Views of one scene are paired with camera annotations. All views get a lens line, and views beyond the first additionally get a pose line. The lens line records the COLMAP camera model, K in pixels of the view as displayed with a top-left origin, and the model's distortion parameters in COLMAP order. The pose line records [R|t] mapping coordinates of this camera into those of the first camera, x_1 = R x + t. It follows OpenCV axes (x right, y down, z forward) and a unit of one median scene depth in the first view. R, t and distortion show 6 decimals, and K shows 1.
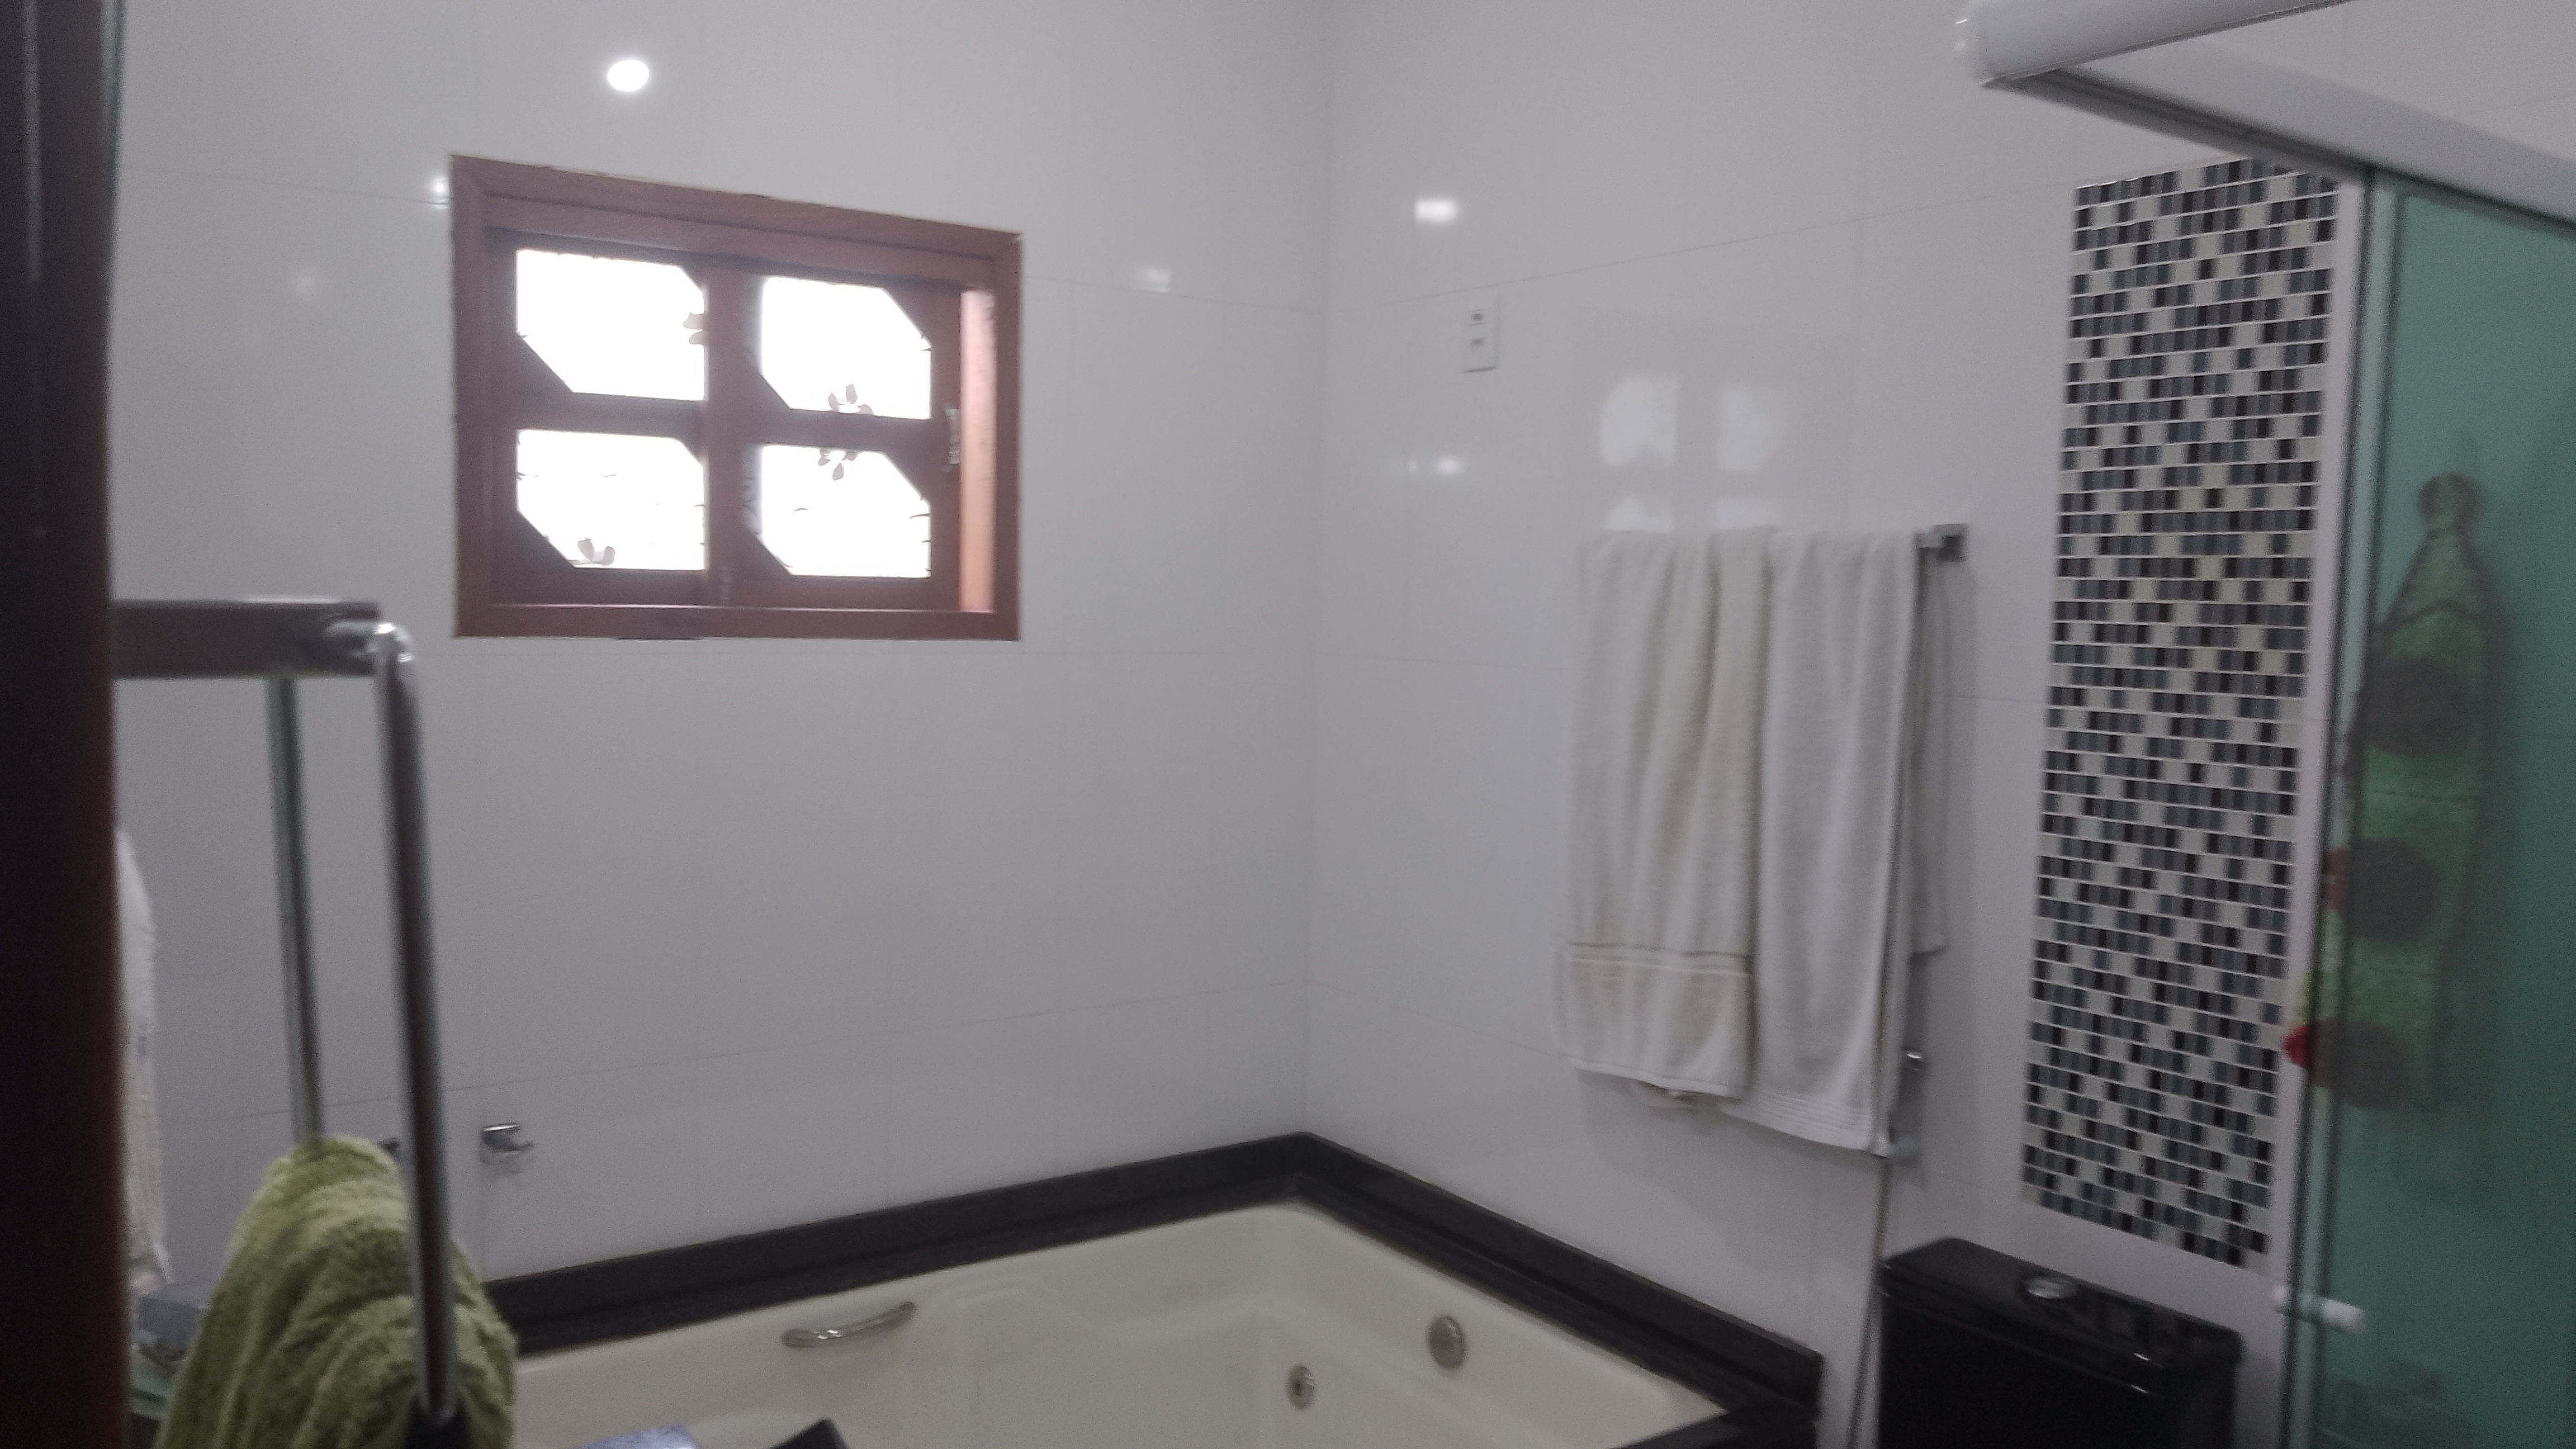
lens RADIAL K [[1920.4, 0, 1287.5], [0, 1920.4, 735.1], [0, 0, 1]] dist [0.076871, -0.139245]
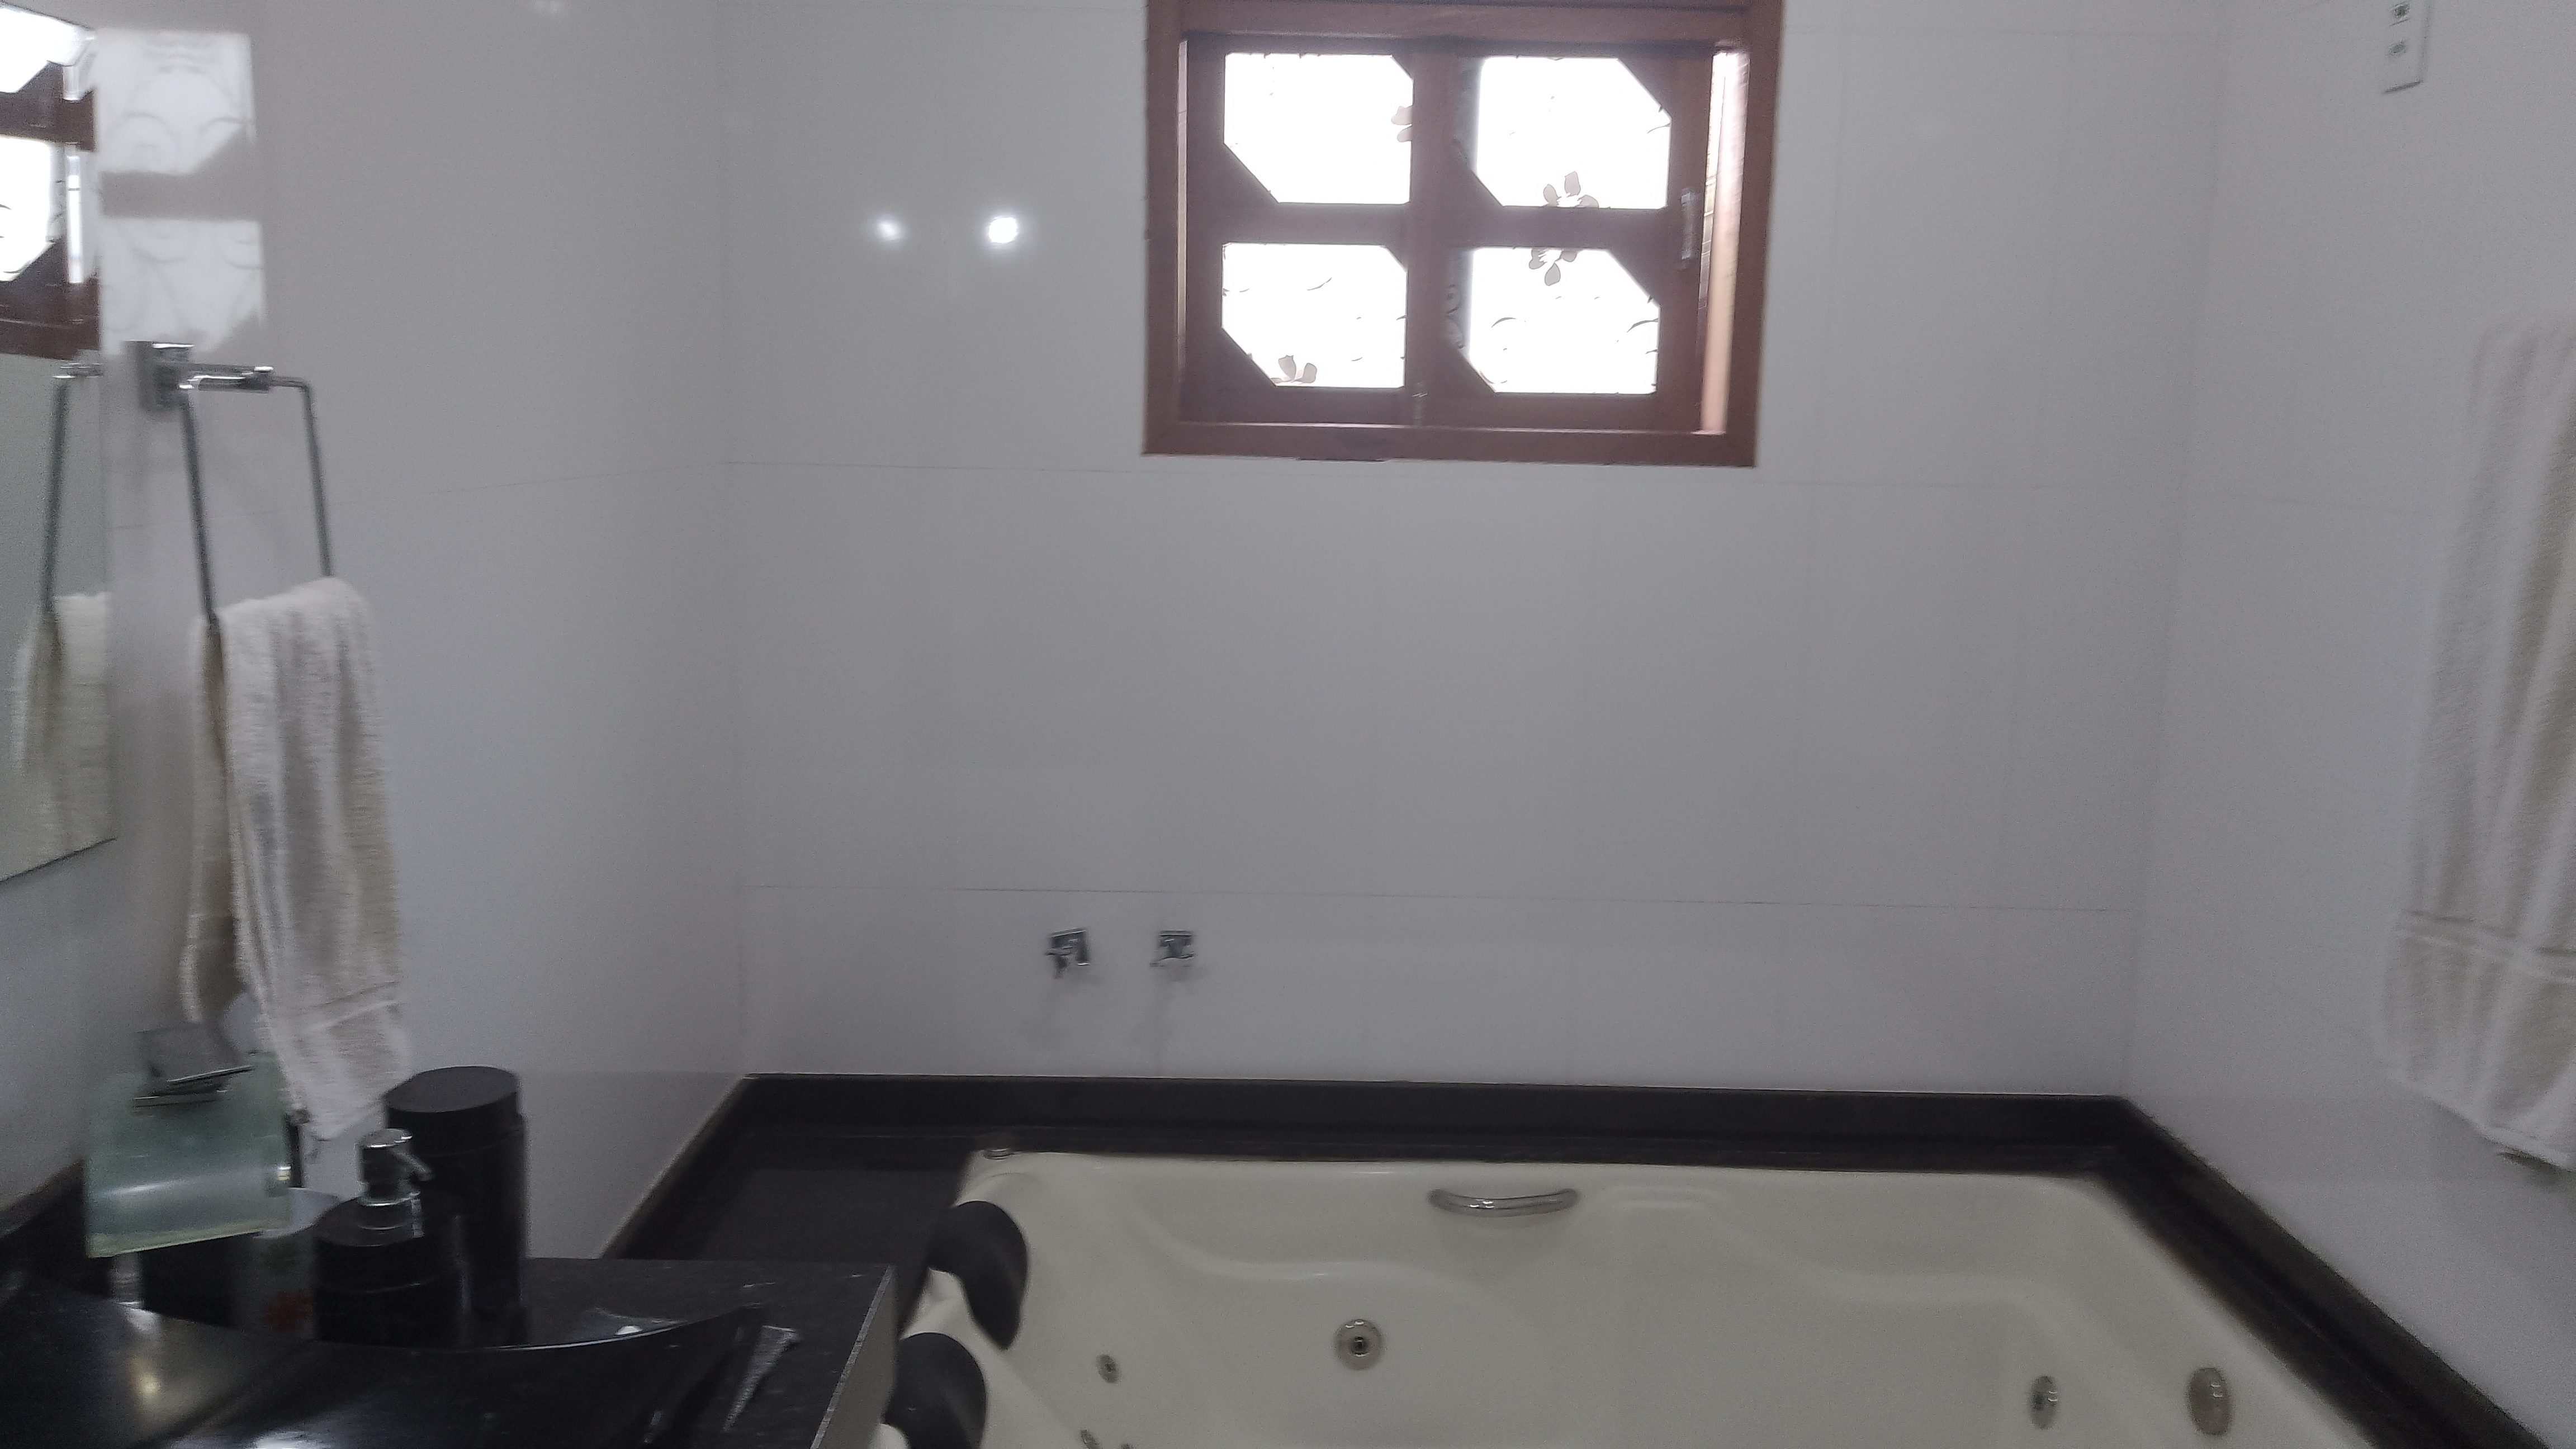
lens RADIAL K [[1920.4, 0, 1287.5], [0, 1920.4, 735.1], [0, 0, 1]] dist [0.076871, -0.139245]
pose [[0.821018, 0.091602, -0.563506, 0.193759], [-0.044096, 0.994270, 0.097378, -0.005497], [0.569197, -0.055101, 0.820353, 0.183607]]
